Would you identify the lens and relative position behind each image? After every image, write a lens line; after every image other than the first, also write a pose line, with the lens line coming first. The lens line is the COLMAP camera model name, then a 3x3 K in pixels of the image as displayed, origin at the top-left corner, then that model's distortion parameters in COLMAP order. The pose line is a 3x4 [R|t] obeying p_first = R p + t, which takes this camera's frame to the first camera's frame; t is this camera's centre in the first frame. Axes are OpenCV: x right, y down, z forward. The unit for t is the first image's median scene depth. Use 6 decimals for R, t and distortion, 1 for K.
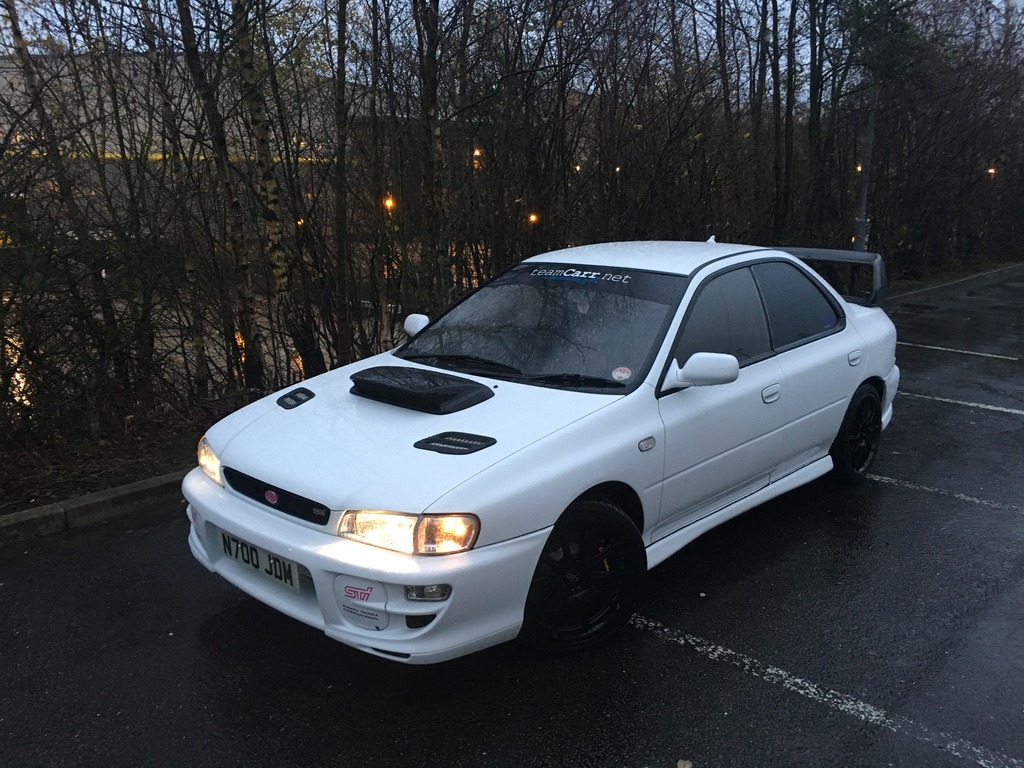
lens RADIAL K [[866.4, 0, 514.4], [0, 866.4, 377.9], [0, 0, 1]] dist [0.080667, -0.111212]
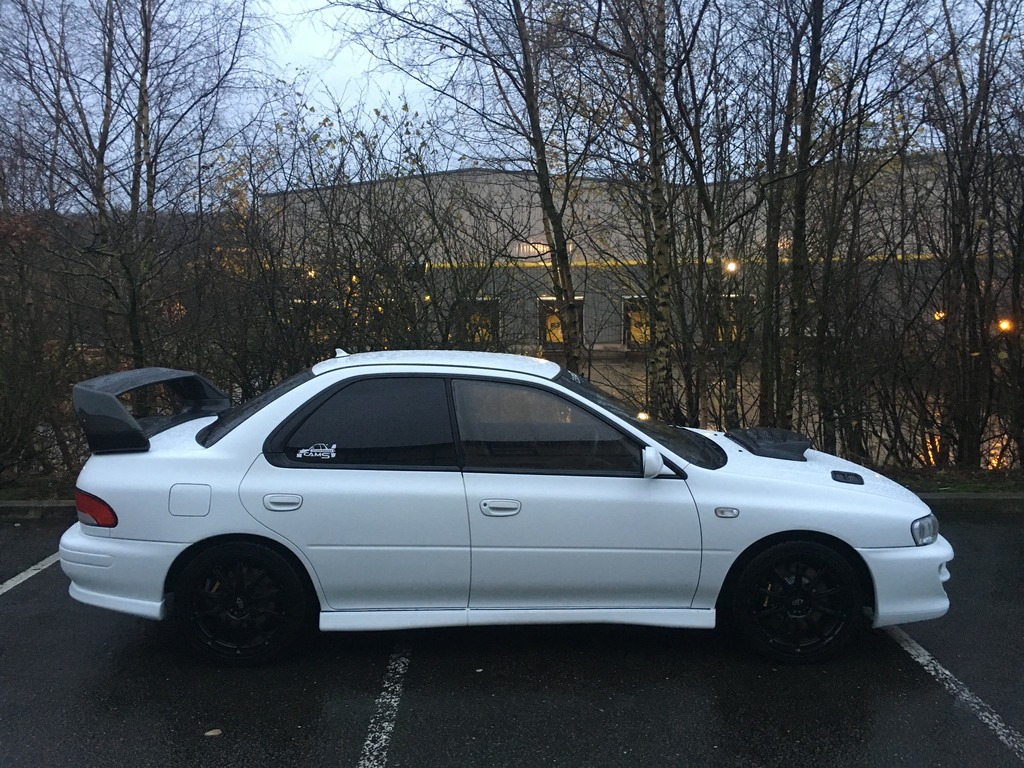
lens RADIAL K [[866.4, 0, 513.1], [0, 866.4, 383.5], [0, 0, 1]] dist [0.080667, -0.111212]
pose [[0.678609, 0.075425, -0.730617, 0.899307], [-0.150079, 0.987966, -0.037404, -0.060878], [0.719003, 0.135033, 0.681763, 0.220201]]
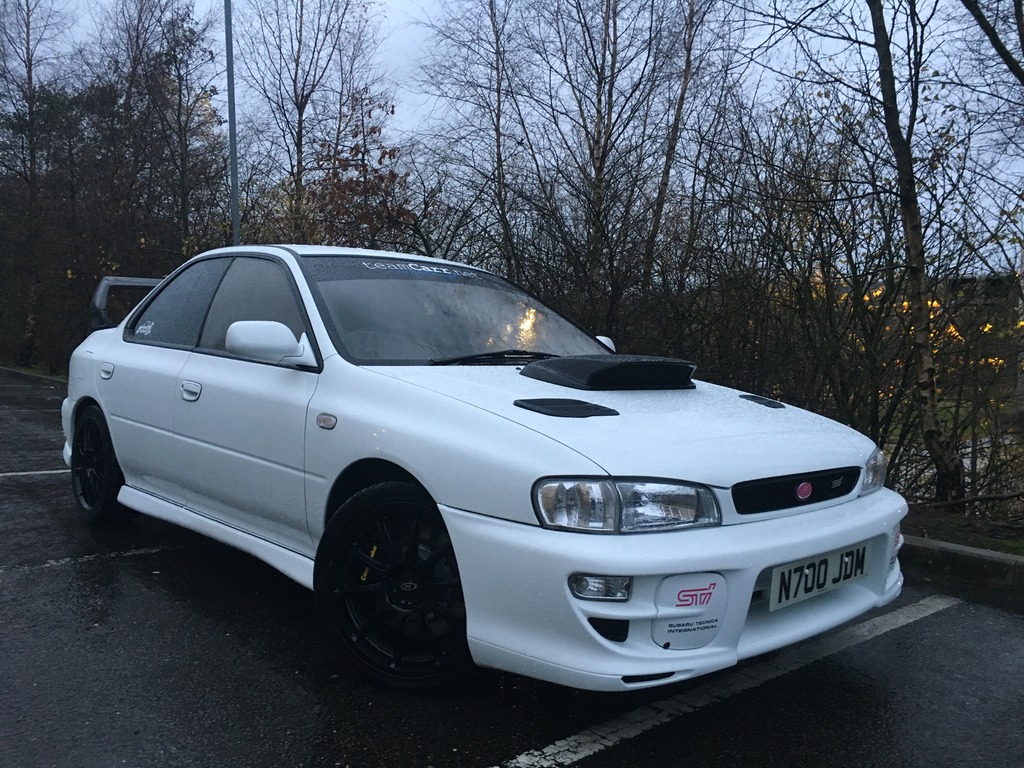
lens RADIAL K [[866.4, 0, 511.4], [0, 866.4, 384.8], [0, 0, 1]] dist [0.080667, -0.111212]
pose [[0.093856, -0.044137, 0.994607, -0.810612], [0.172443, 0.984638, 0.027422, -0.016333], [-0.980538, 0.168940, 0.100025, 0.882363]]
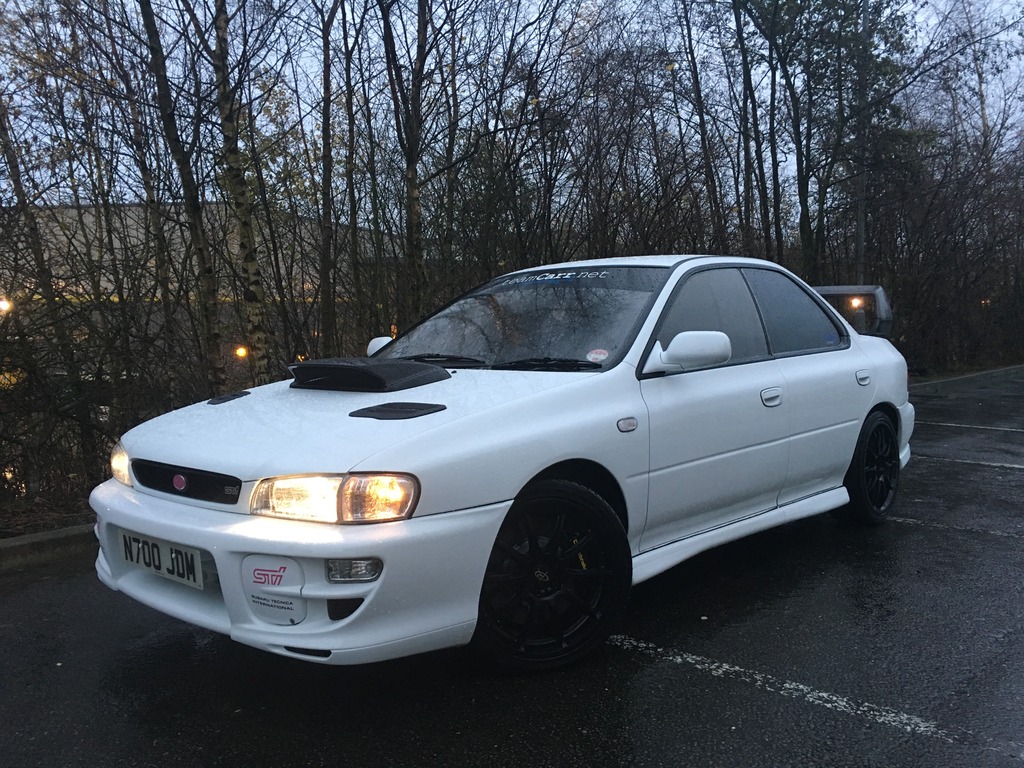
lens RADIAL K [[866.4, 0, 514.6], [0, 866.4, 376.6], [0, 0, 1]] dist [0.080667, -0.111212]
pose [[0.999786, -0.019906, -0.005676, 0.038424], [0.018739, 0.986878, -0.160376, 0.134650], [0.008794, 0.160235, 0.987040, 0.118094]]
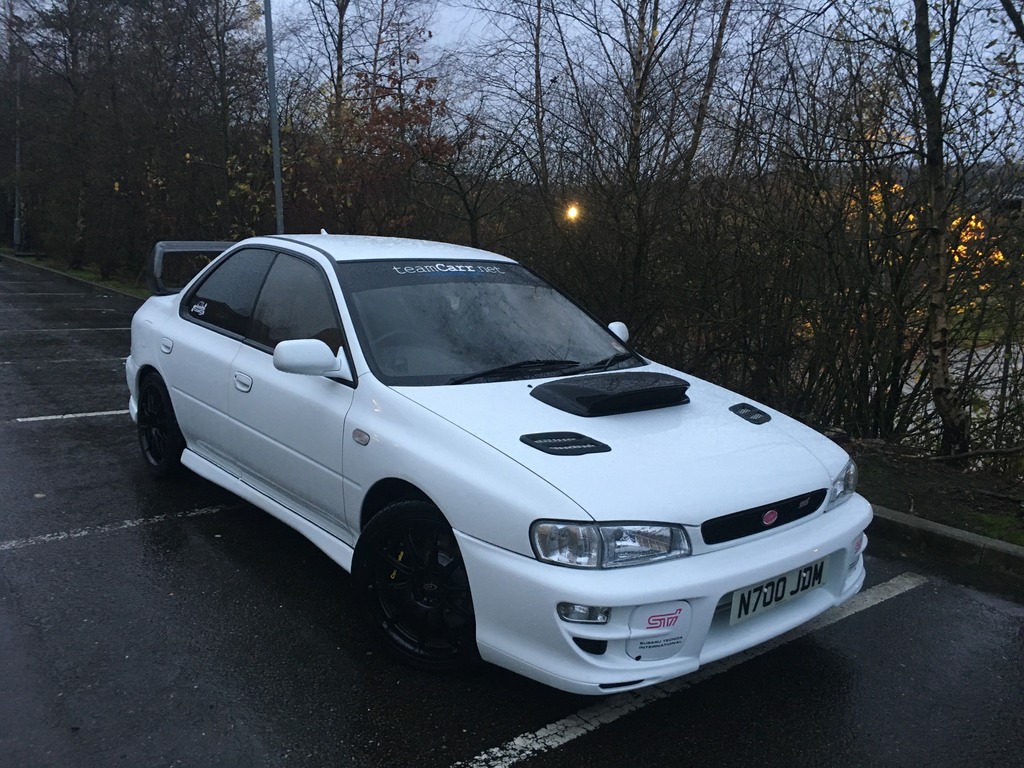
lens RADIAL K [[866.4, 0, 514.2], [0, 866.4, 385.4], [0, 0, 1]] dist [0.080667, -0.111212]
pose [[0.138250, -0.169871, 0.975721, -0.884126], [0.160535, 0.975996, 0.147172, -0.128347], [-0.977300, 0.136291, 0.162202, 0.830549]]
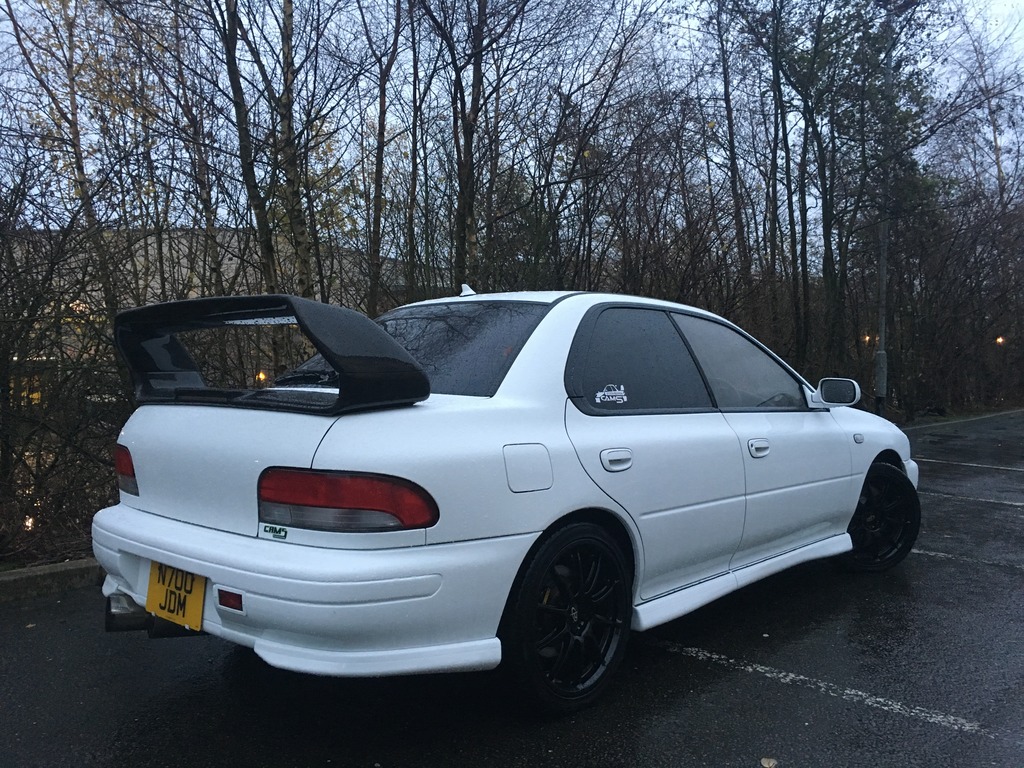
lens RADIAL K [[866.4, 0, 516.2], [0, 866.4, 375.6], [0, 0, 1]] dist [0.080667, -0.111212]
pose [[0.999875, -0.000556, -0.015827, -0.035488], [-0.002524, 0.981023, -0.193875, 0.140348], [0.015635, 0.193891, 0.980898, 0.008872]]
